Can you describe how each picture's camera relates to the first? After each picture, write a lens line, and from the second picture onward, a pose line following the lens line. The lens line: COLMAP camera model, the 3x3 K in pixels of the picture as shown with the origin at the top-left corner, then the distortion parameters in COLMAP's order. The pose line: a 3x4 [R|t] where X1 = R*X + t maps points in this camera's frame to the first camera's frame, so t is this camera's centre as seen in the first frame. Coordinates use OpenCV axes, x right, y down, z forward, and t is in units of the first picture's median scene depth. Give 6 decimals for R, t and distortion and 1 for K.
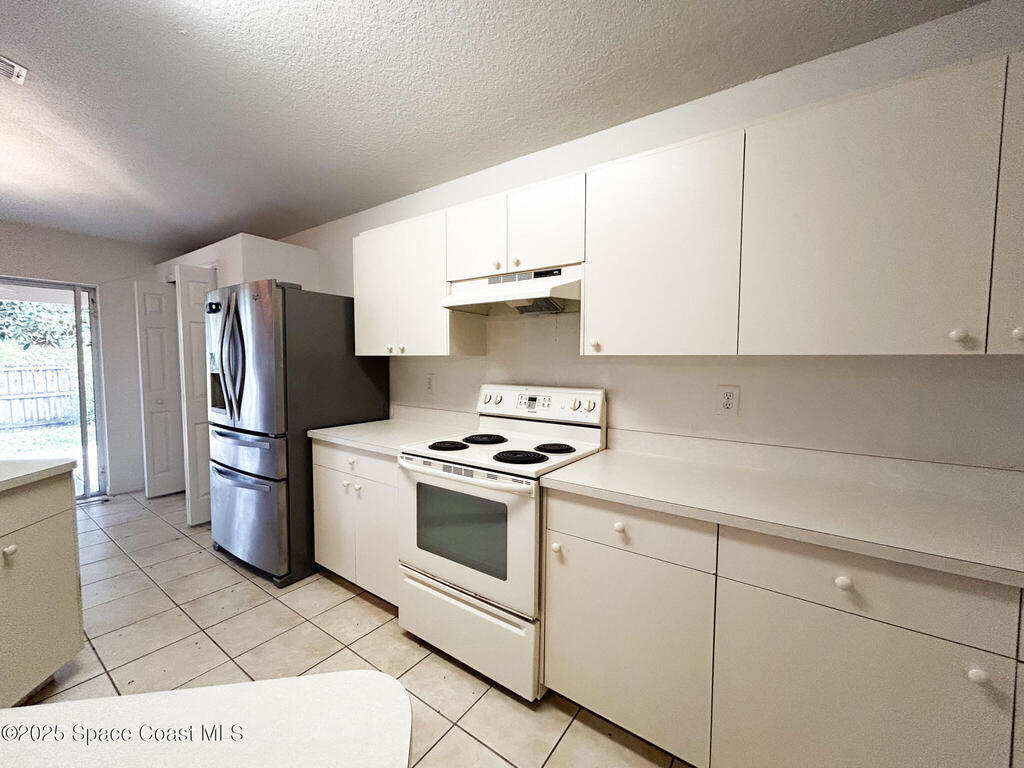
lens RADIAL K [[412.8, 0, 510.2], [0, 412.8, 382.5], [0, 0, 1]] dist [-0.000315, -0.000021]
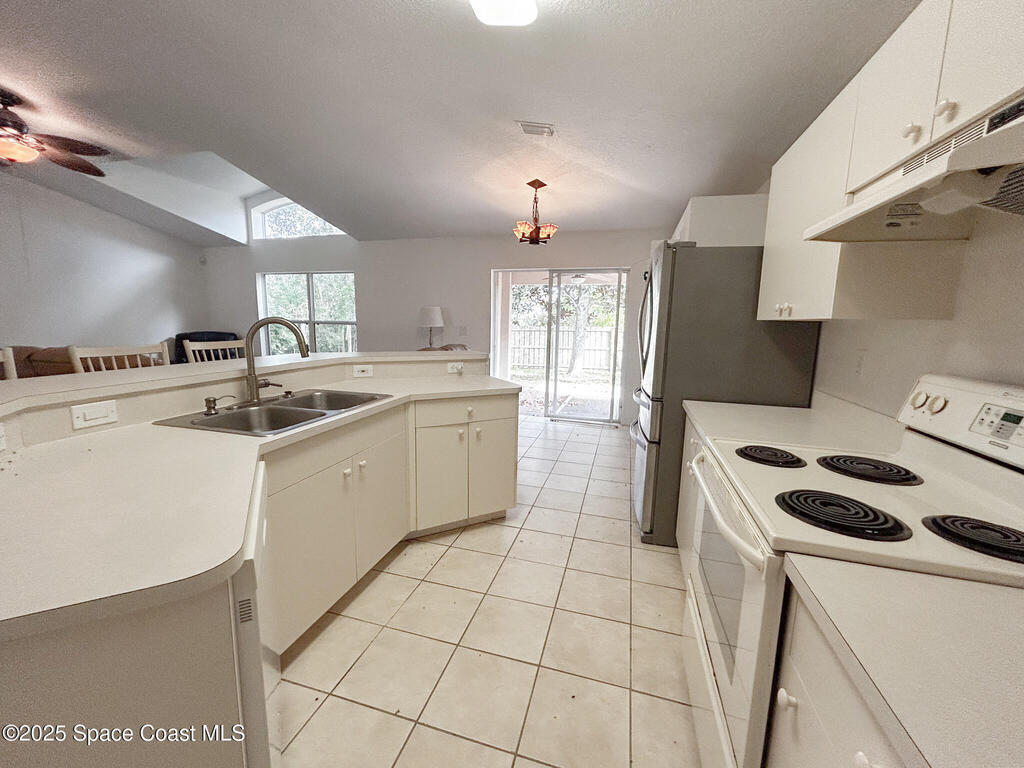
lens RADIAL K [[412.8, 0, 510.2], [0, 412.8, 382.5], [0, 0, 1]] dist [-0.000315, -0.000021]
pose [[0.329647, 0.142975, -0.933215, 0.282099], [-0.070873, 0.989425, 0.126551, -0.014860], [0.941440, 0.024423, 0.336294, 0.346939]]
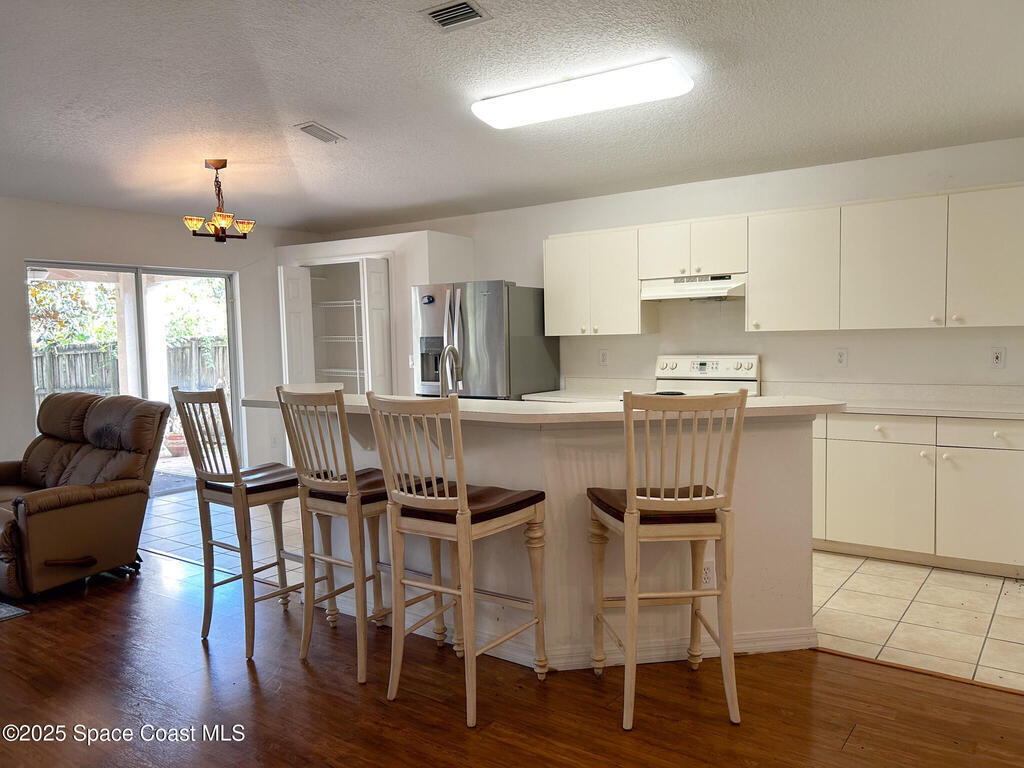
lens RADIAL K [[771.4, 0, 516.3], [0, 771.4, 390.3], [0, 0, 1]] dist [0.090345, -0.128307]
pose [[0.999667, -0.024533, -0.008005, -0.544685], [0.024644, 0.999596, 0.014138, 0.075079], [0.007655, -0.014331, 0.999868, -1.569600]]
